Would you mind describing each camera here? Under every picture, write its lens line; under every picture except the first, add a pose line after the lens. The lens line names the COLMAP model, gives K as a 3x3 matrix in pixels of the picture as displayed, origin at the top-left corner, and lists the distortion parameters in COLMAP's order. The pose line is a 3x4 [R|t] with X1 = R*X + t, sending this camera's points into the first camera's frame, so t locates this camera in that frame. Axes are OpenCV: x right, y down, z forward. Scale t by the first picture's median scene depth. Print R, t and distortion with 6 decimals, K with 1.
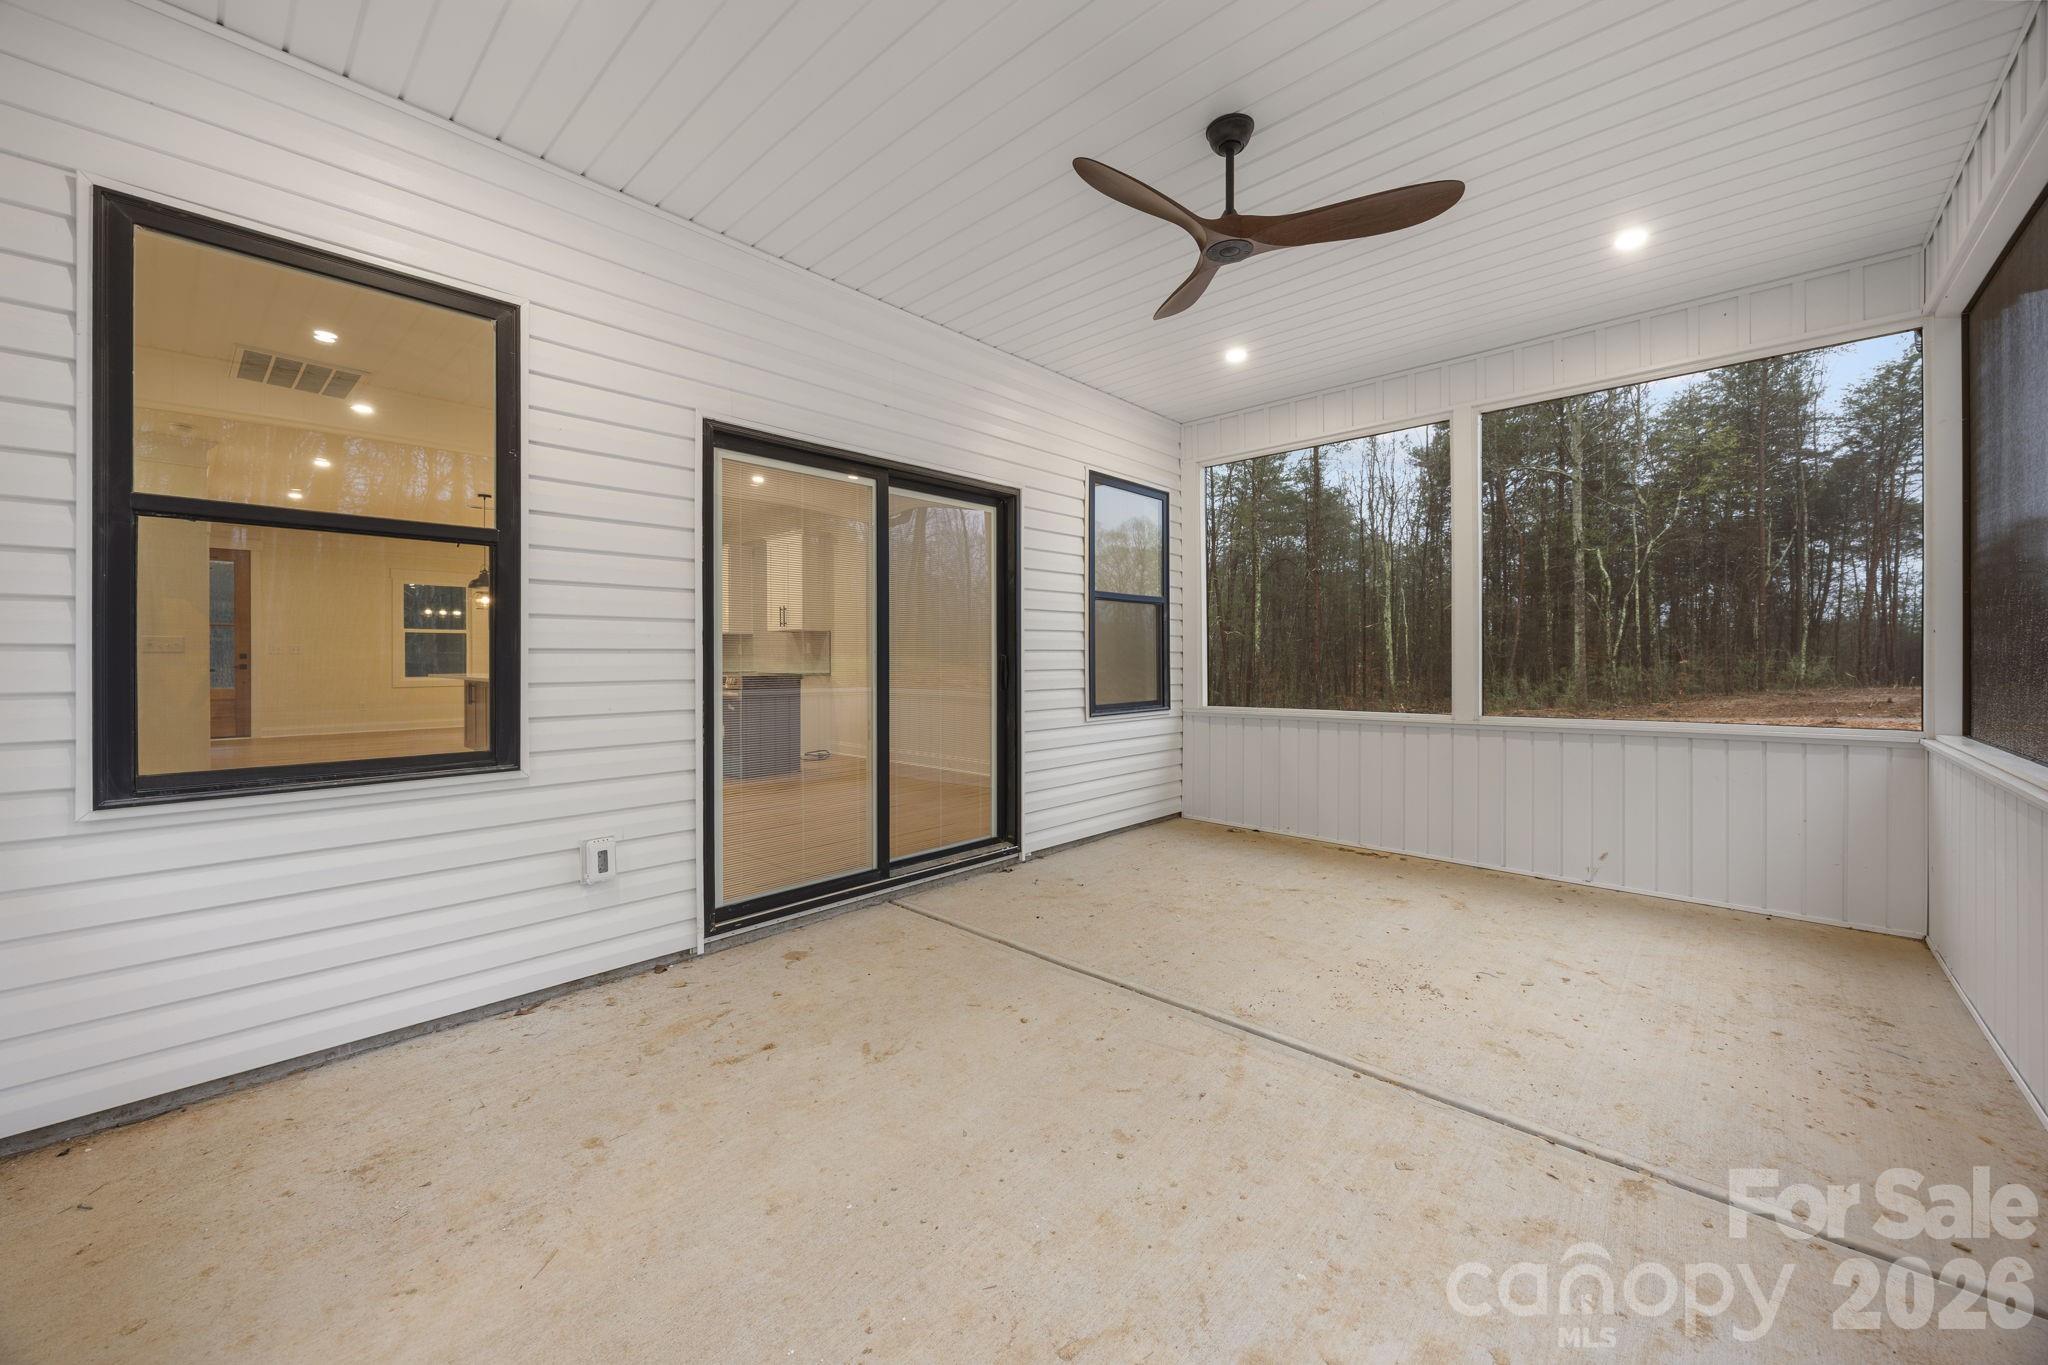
lens RADIAL K [[779.1, 0, 1009.5], [0, 779.1, 657.5], [0, 0, 1]] dist [0.006459, -0.000219]
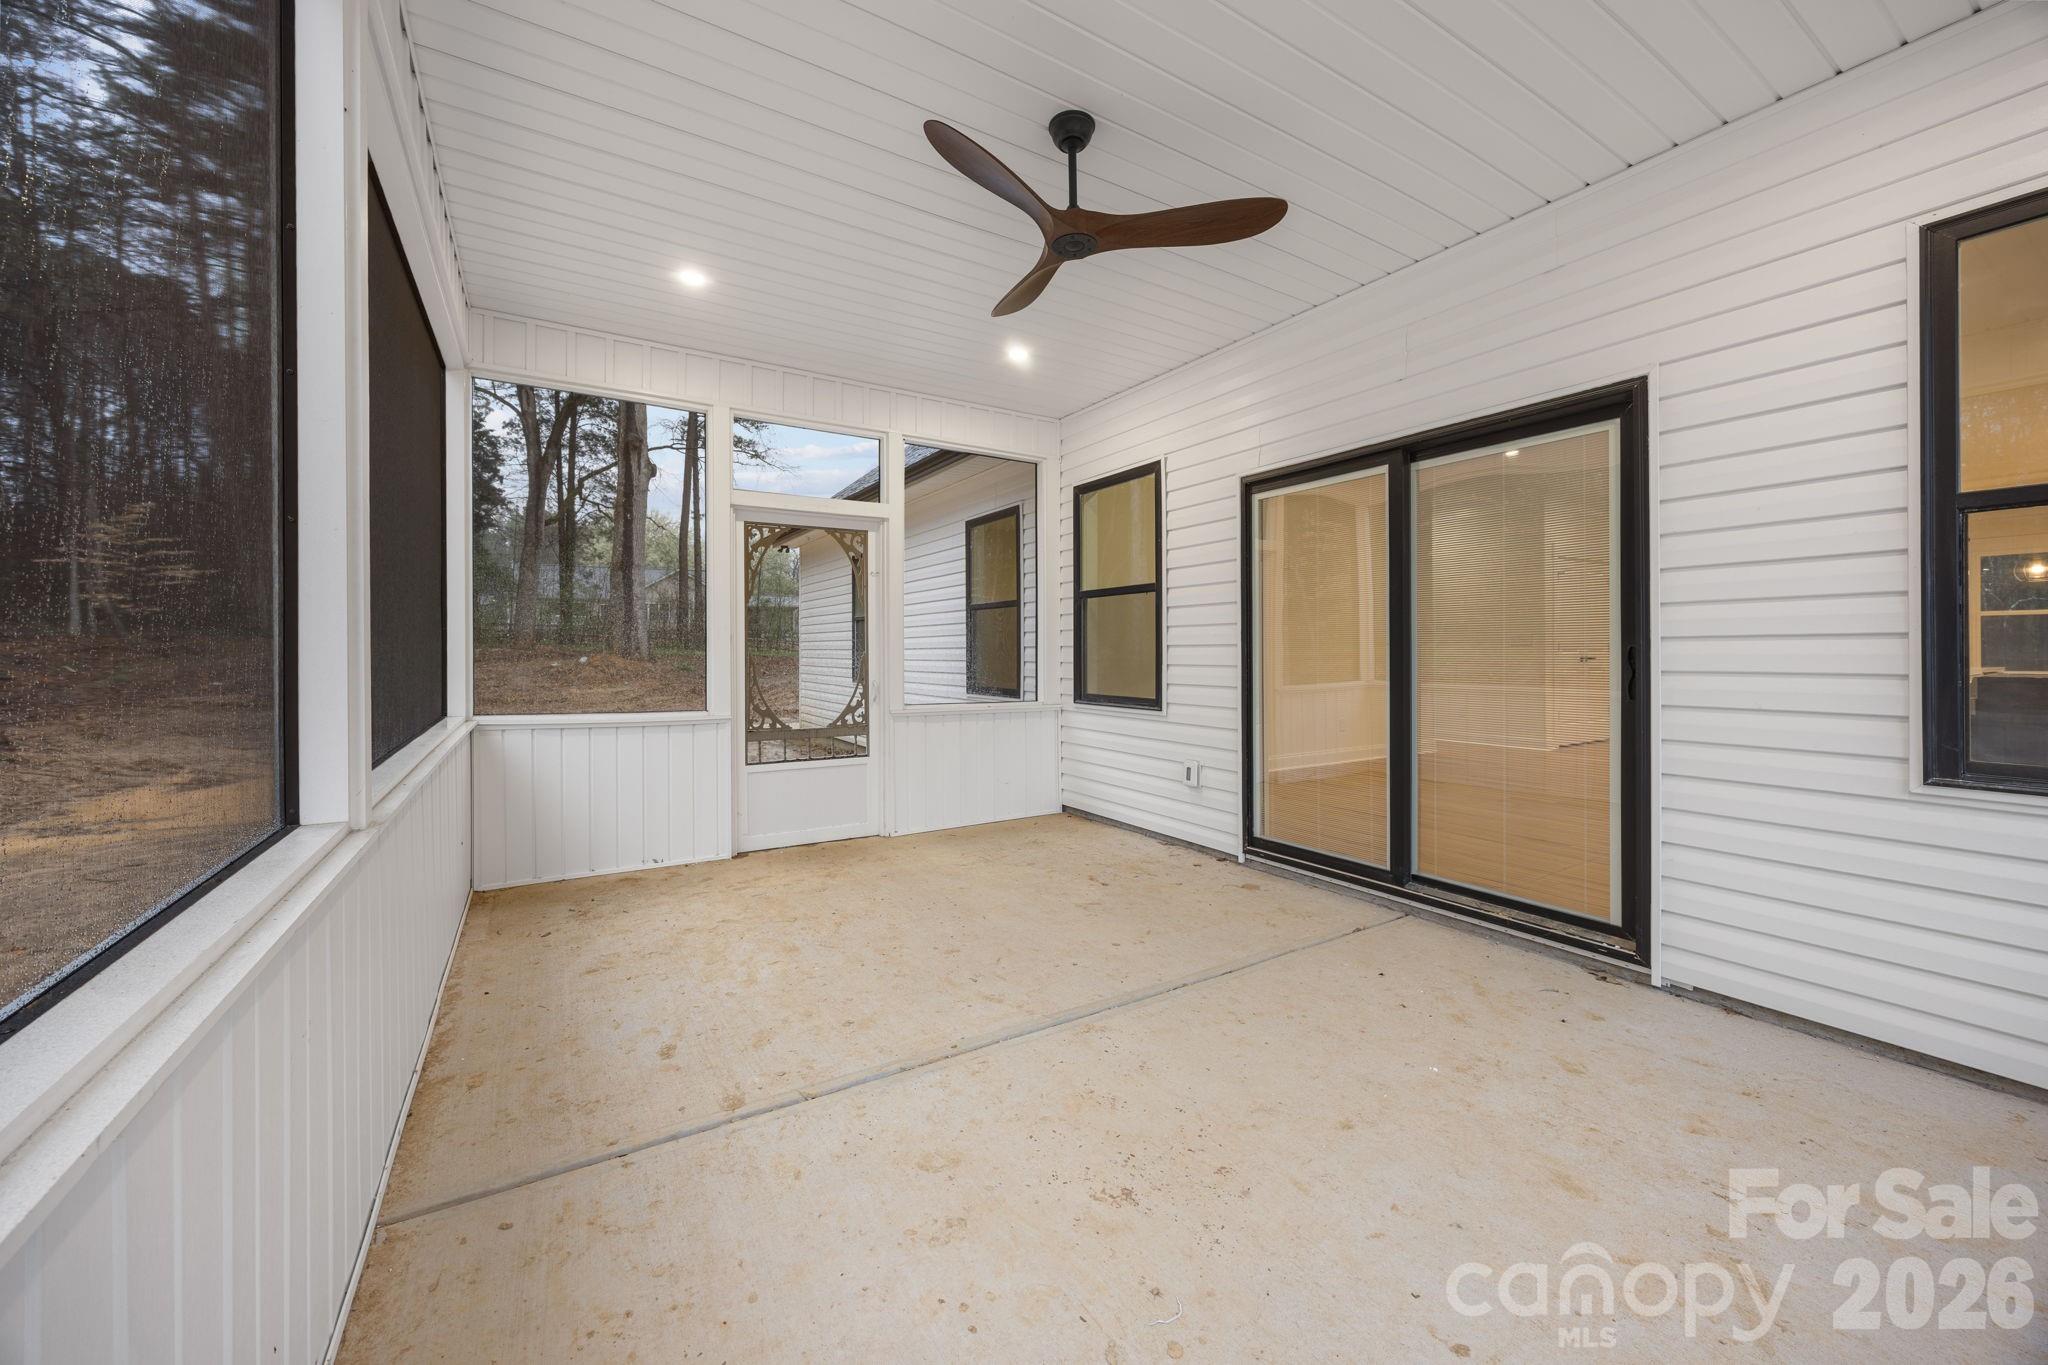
lens RADIAL K [[770.0, 0, 1036.4], [0, 770.0, 652.9], [0, 0, 1]] dist [-0.039841, -0.000108]
pose [[-0.251586, 0.001071, -0.967834, 1.030079], [-0.002603, 0.999995, 0.001784, 0.003431], [0.967831, 0.002968, -0.251582, 0.998788]]
